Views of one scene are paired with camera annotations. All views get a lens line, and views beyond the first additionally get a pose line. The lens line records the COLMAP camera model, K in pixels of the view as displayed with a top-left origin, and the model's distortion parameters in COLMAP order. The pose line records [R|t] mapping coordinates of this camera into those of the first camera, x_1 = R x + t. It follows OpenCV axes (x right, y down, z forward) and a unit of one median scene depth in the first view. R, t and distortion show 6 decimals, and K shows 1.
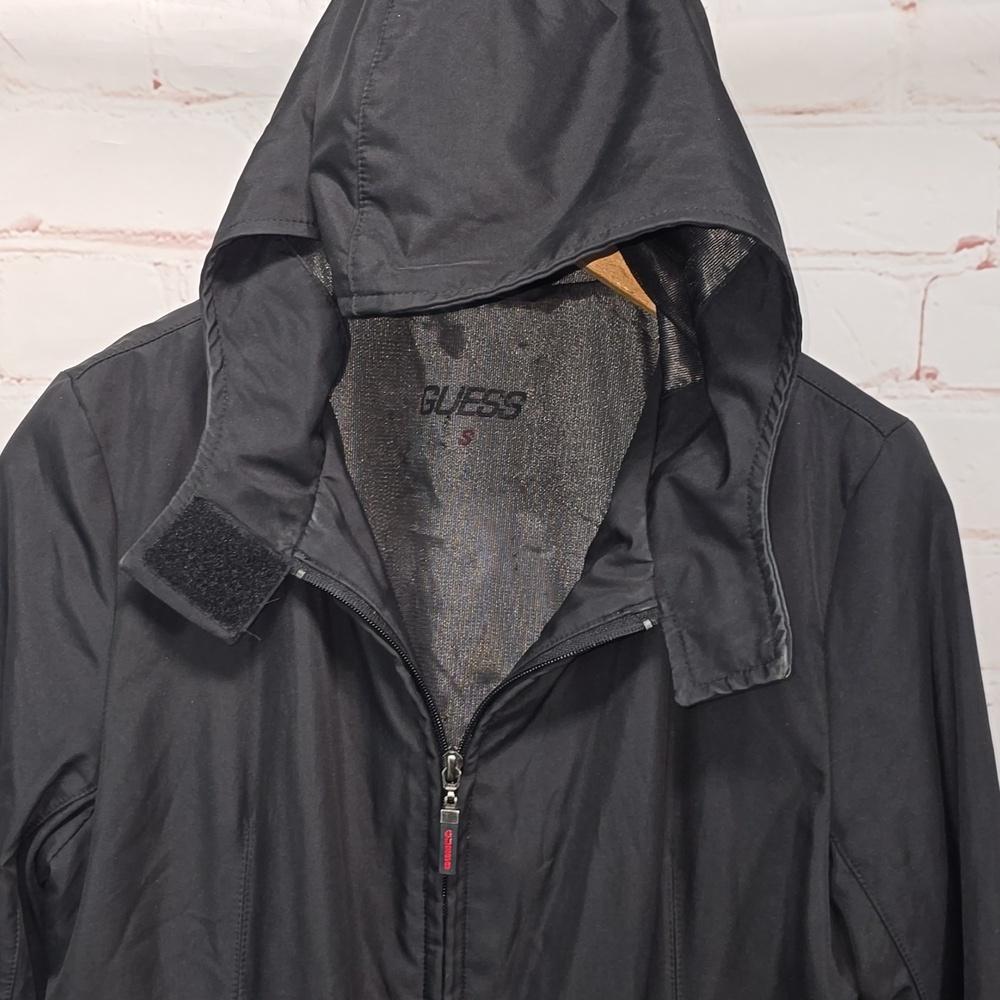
lens RADIAL K [[1457.6, 0, 521.4], [0, 1457.6, 501.2], [0, 0, 1]] dist [0.233576, -0.765284]
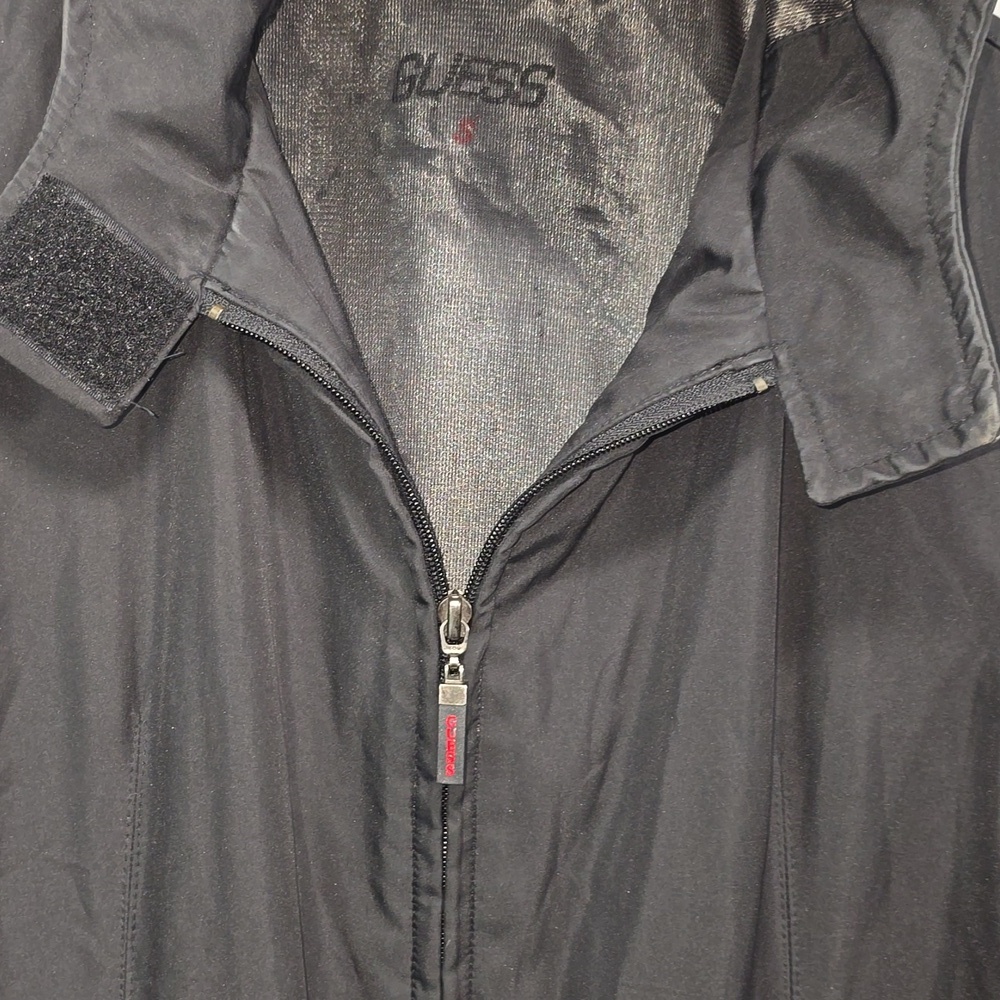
lens RADIAL K [[1457.6, 0, 521.4], [0, 1457.6, 501.2], [0, 0, 1]] dist [0.233576, -0.765284]
pose [[0.998020, -0.012668, 0.061604, -0.057316], [0.014103, 0.999638, -0.022918, 0.143771], [-0.061291, 0.023742, 0.997838, 0.346693]]
